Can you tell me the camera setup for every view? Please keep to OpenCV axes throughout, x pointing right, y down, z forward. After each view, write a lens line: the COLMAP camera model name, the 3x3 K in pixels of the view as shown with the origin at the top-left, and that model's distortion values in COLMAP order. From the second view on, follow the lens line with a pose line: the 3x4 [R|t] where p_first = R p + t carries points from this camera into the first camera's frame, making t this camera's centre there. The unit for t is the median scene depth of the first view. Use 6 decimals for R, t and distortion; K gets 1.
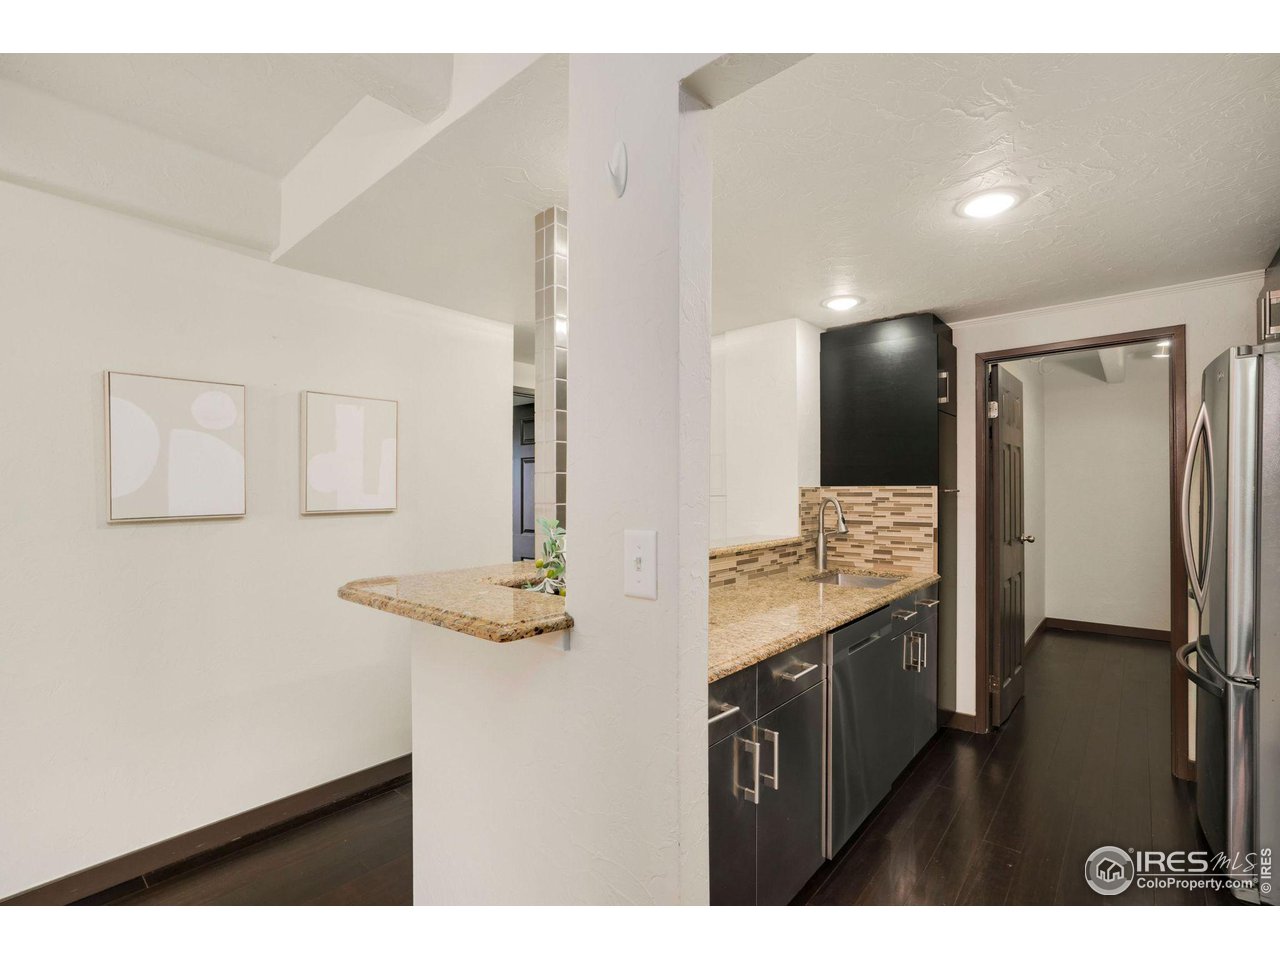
lens RADIAL K [[607.3, 0, 637.3], [0, 607.3, 488.0], [0, 0, 1]] dist [-0.049266, 0.028328]
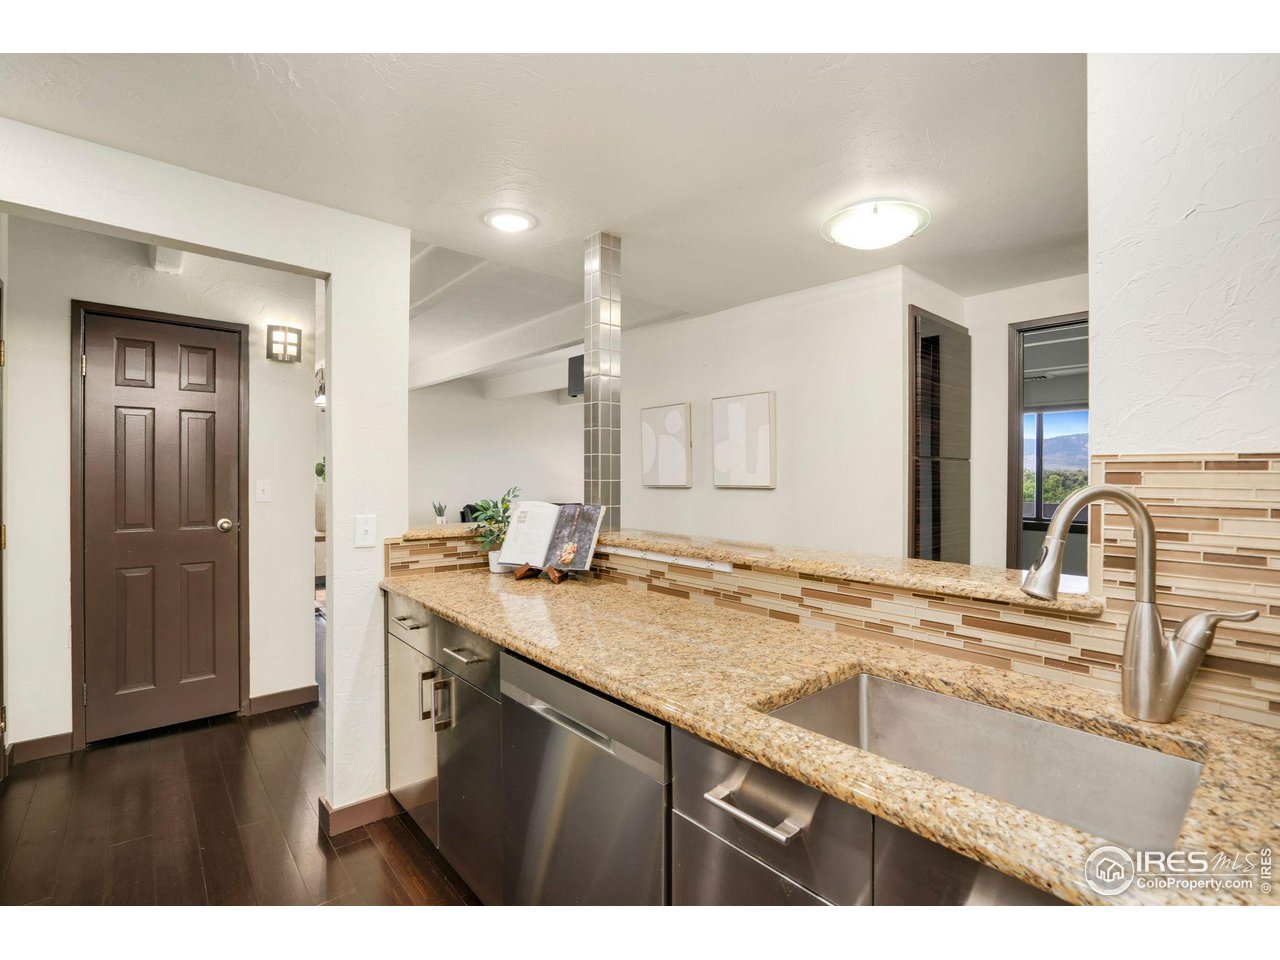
lens RADIAL K [[596.5, 0, 624.5], [0, 596.5, 481.2], [0, 0, 1]] dist [-0.047667, 0.027028]
pose [[-0.167422, 0.011834, -0.985814, 0.654011], [0.002096, 0.999930, 0.011648, 0.009485], [0.985883, -0.000116, -0.167435, 0.802319]]
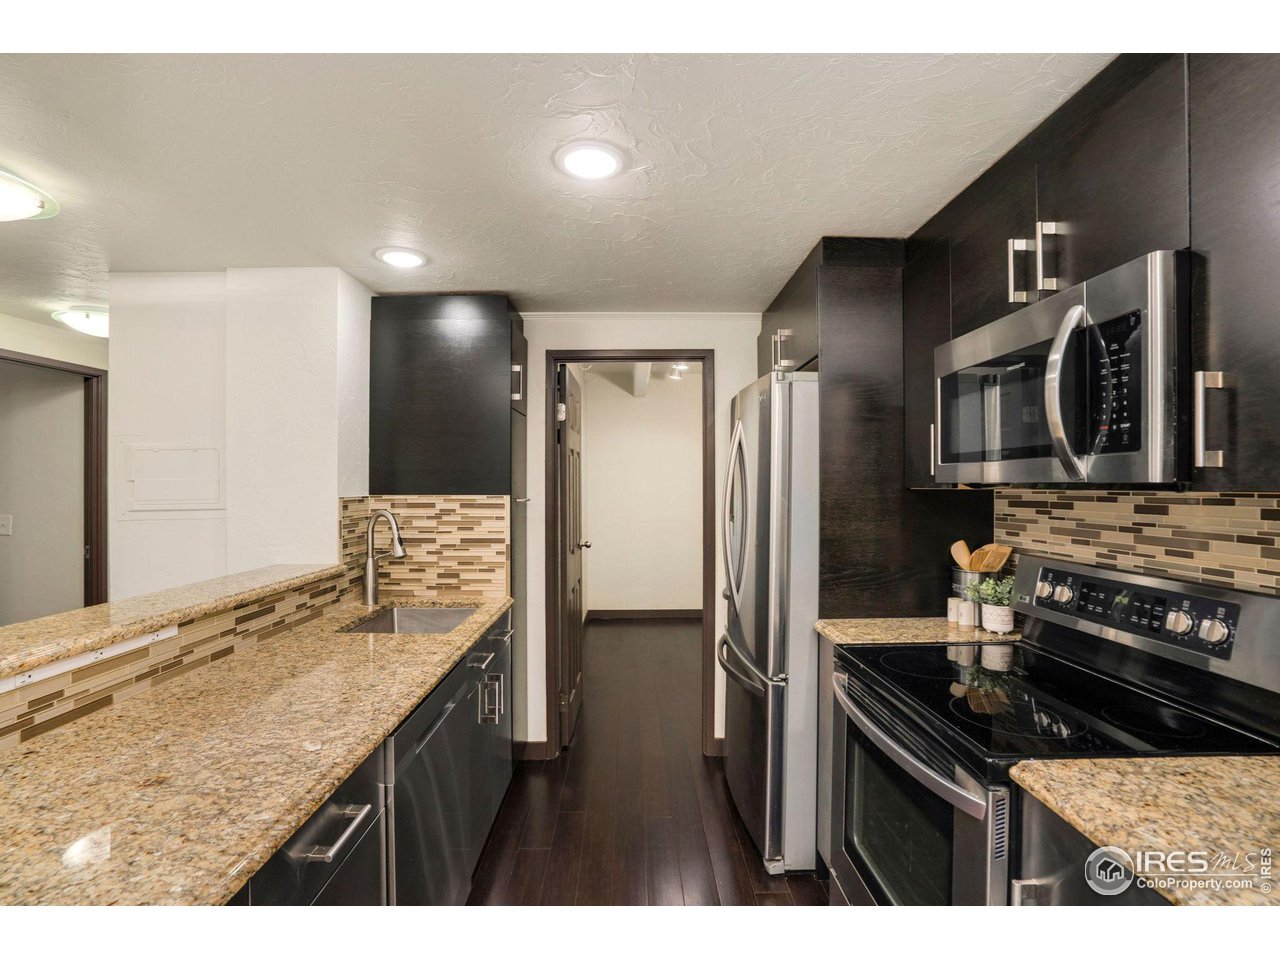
lens RADIAL K [[607.3, 0, 637.3], [0, 607.3, 488.0], [0, 0, 1]] dist [-0.049266, 0.028328]
pose [[0.753794, -0.002951, 0.657105, 0.060373], [-0.004335, 0.999946, 0.009464, -0.022374], [-0.657097, -0.009982, 0.753740, 0.210741]]
